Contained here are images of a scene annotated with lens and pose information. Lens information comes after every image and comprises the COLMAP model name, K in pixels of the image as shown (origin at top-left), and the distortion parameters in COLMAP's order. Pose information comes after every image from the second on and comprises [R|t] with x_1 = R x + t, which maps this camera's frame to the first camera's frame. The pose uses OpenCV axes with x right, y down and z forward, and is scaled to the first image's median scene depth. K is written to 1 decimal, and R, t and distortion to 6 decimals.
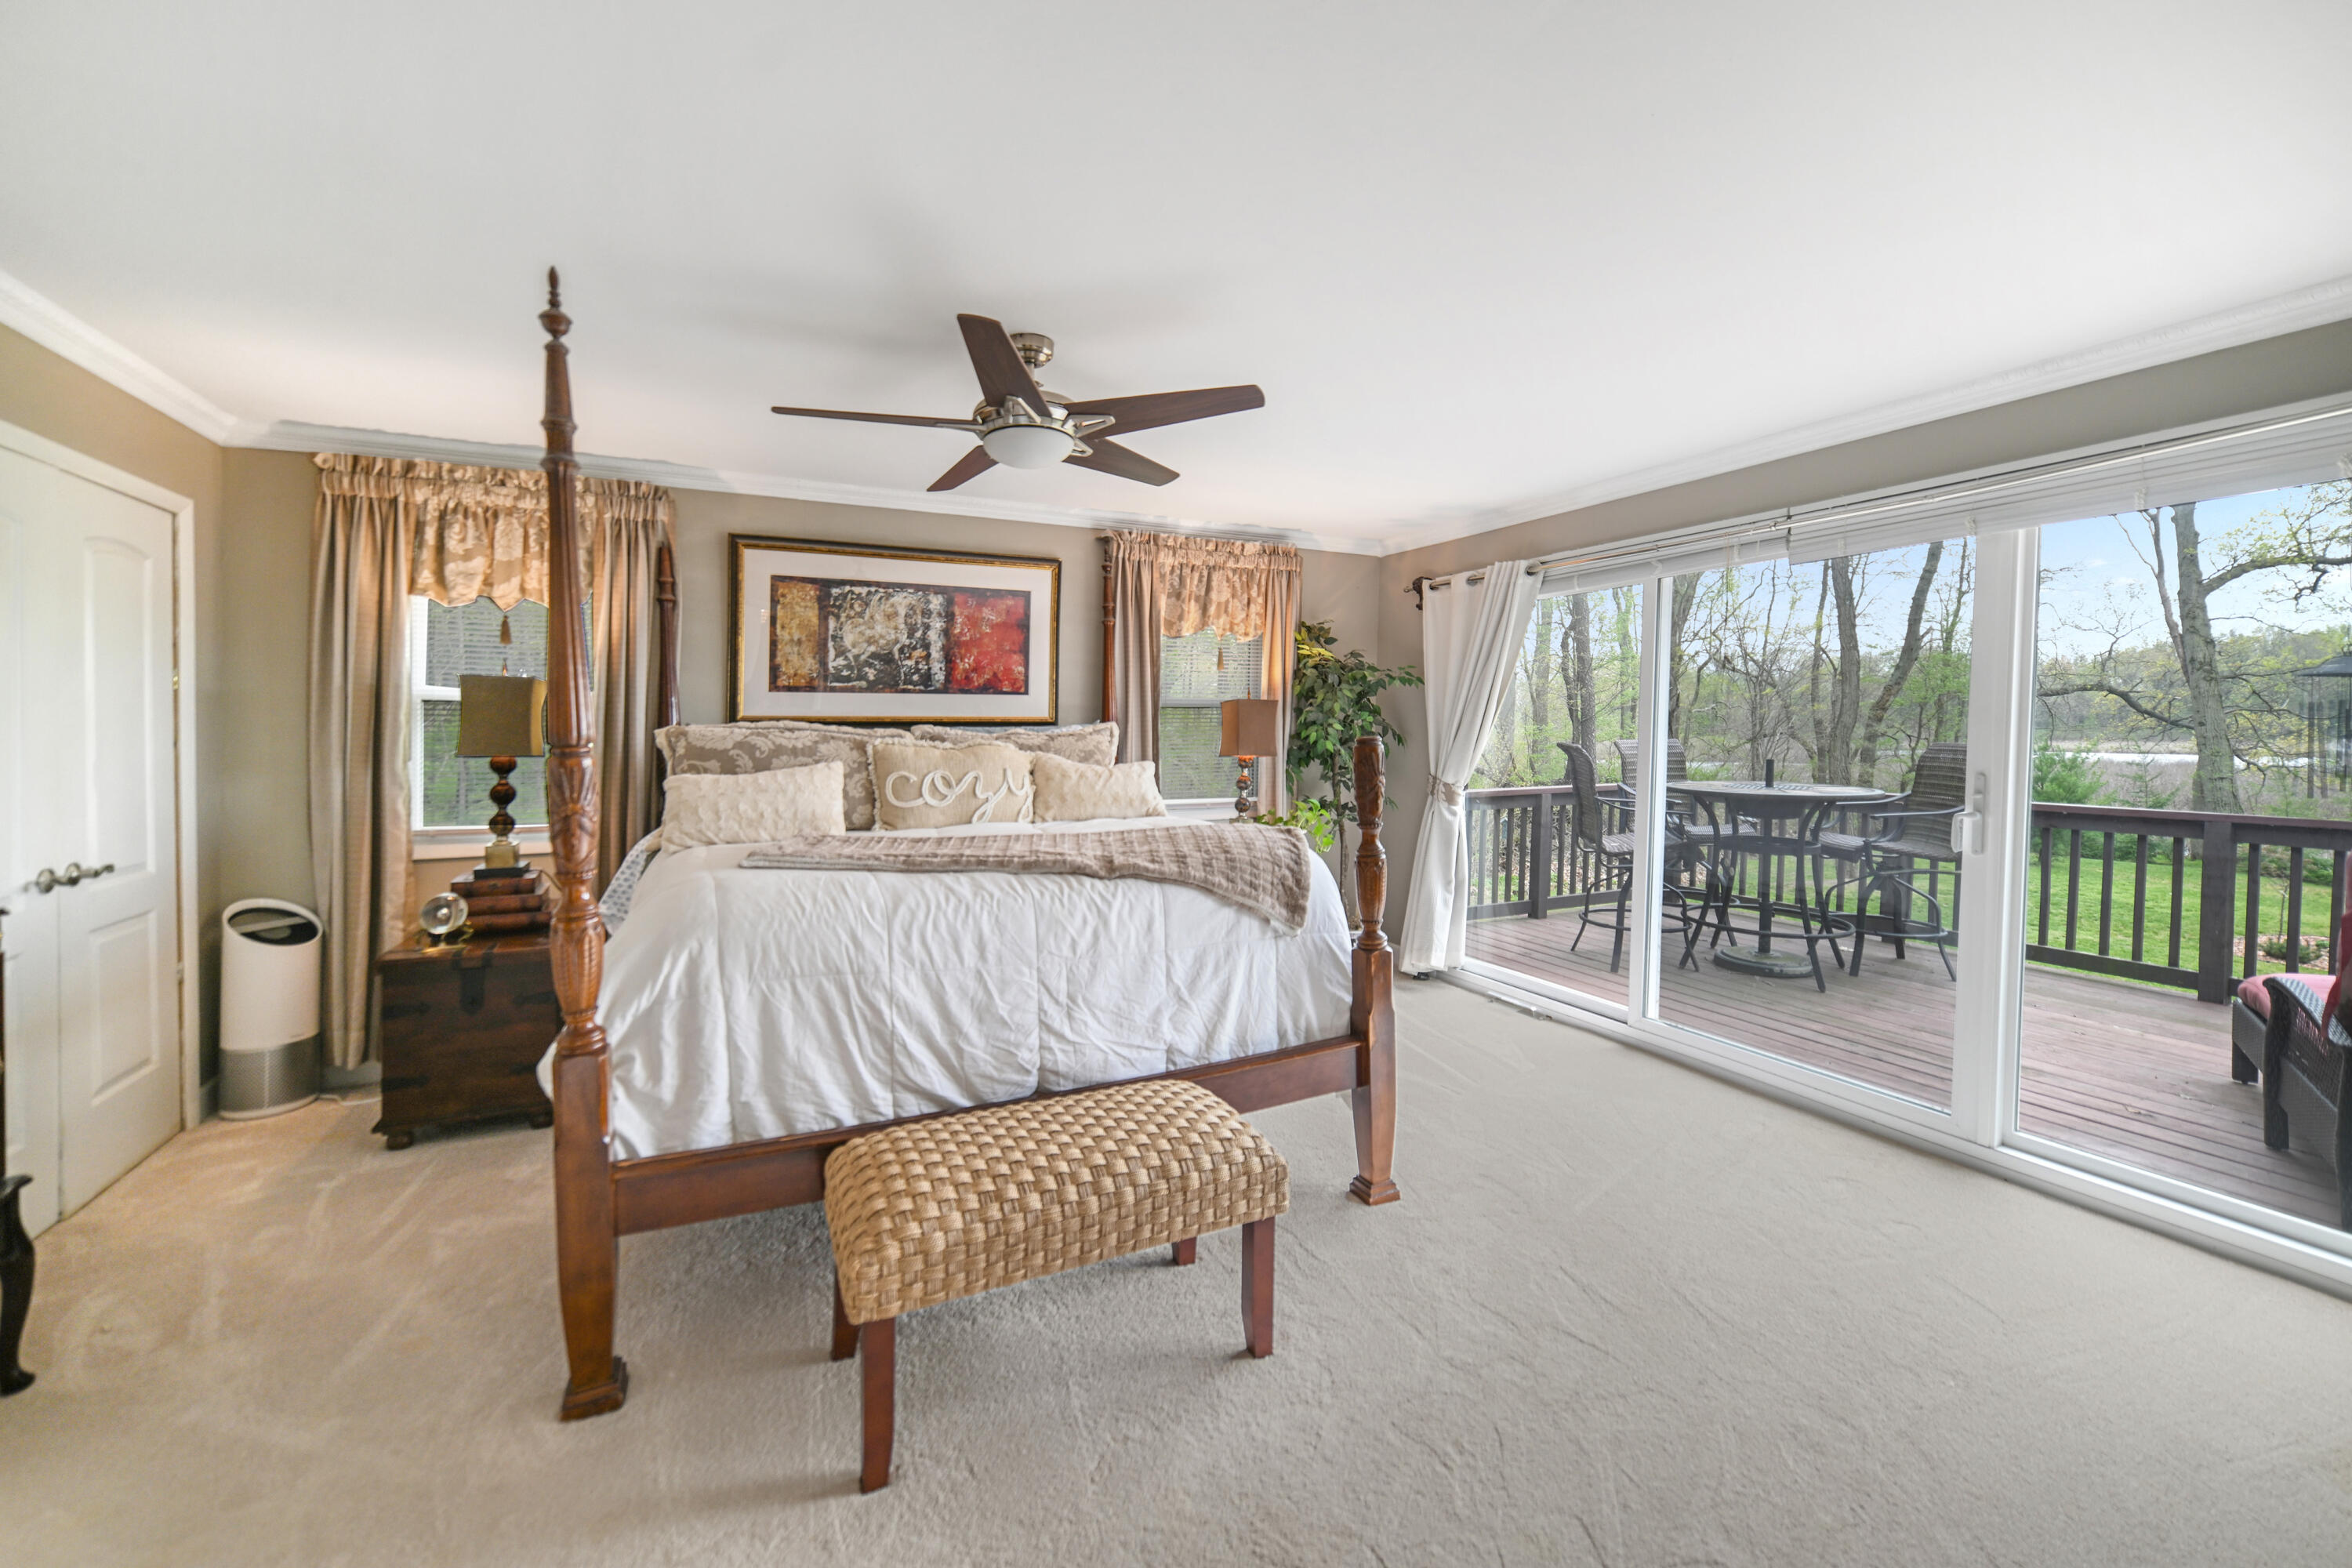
lens RADIAL K [[908.5, 0, 1170.3], [0, 908.5, 801.6], [0, 0, 1]] dist [-0.003801, 0.003594]
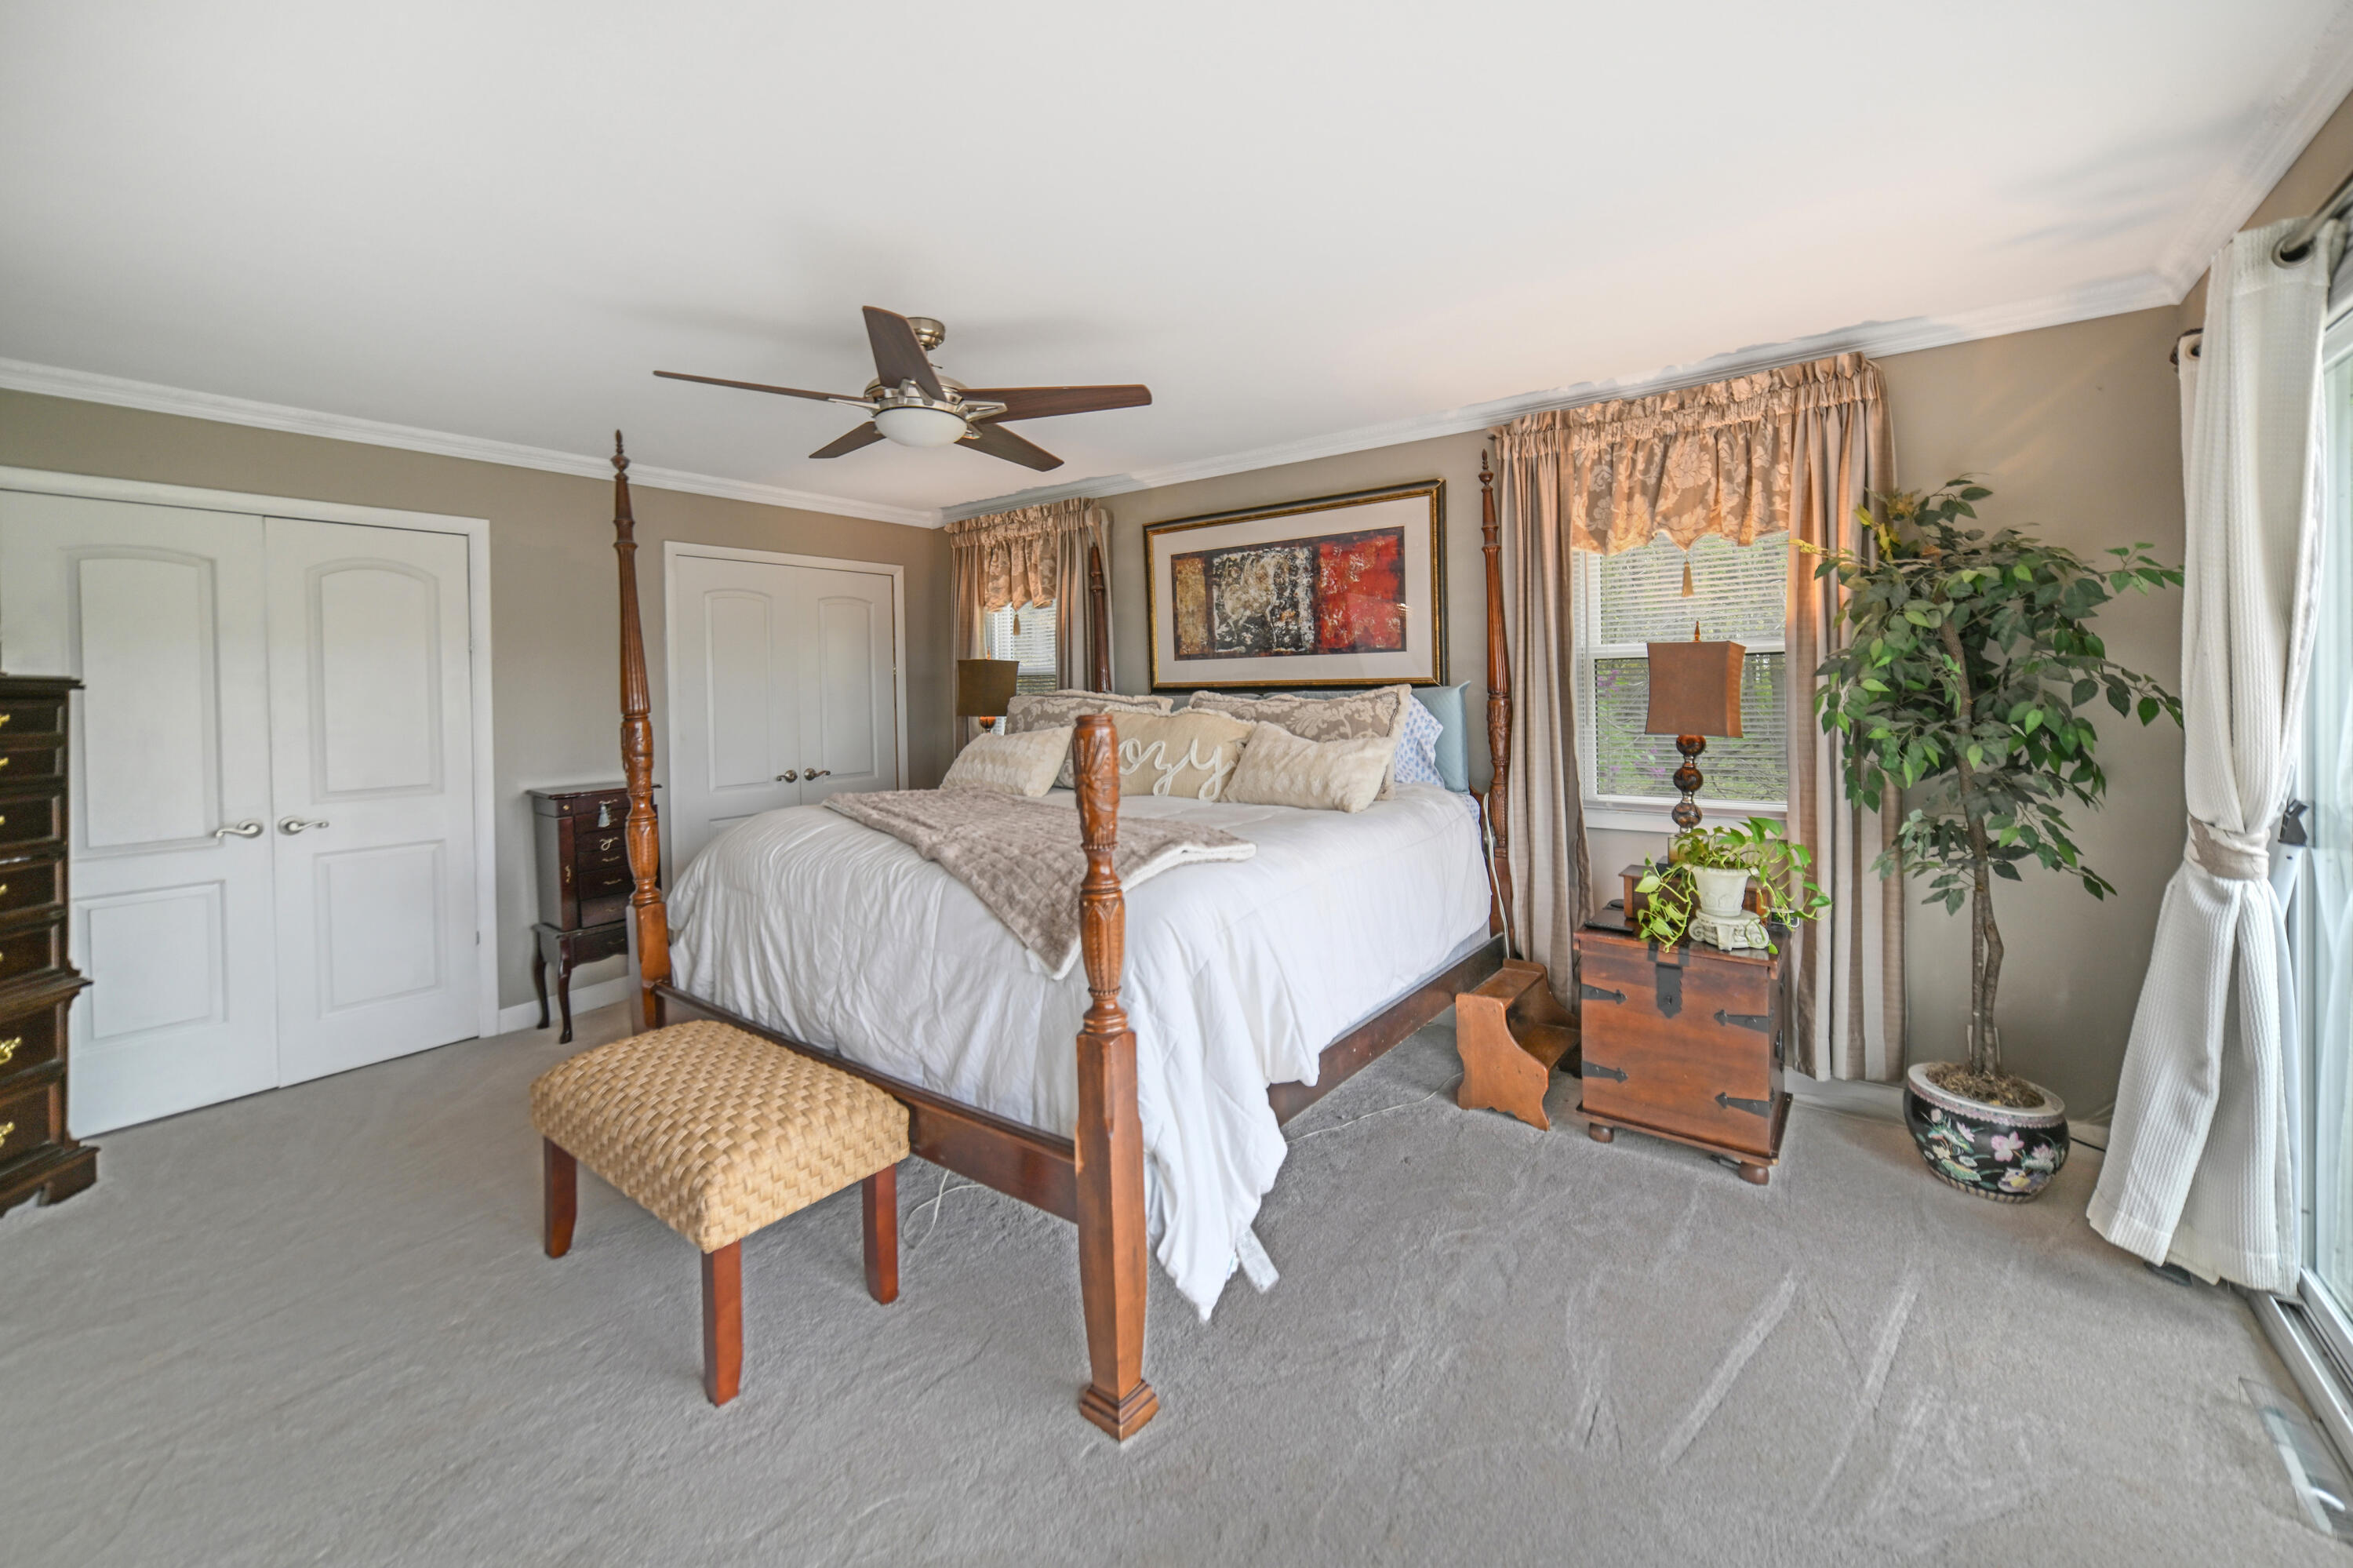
lens RADIAL K [[957.0, 0, 1164.7], [0, 957.0, 704.8], [0, 0, 1]] dist [0.000420, -0.000076]
pose [[0.451222, 0.007863, -0.892377, 0.557316], [-0.060370, 0.997939, -0.021732, -0.040953], [0.890367, 0.063679, 0.450767, 0.456912]]
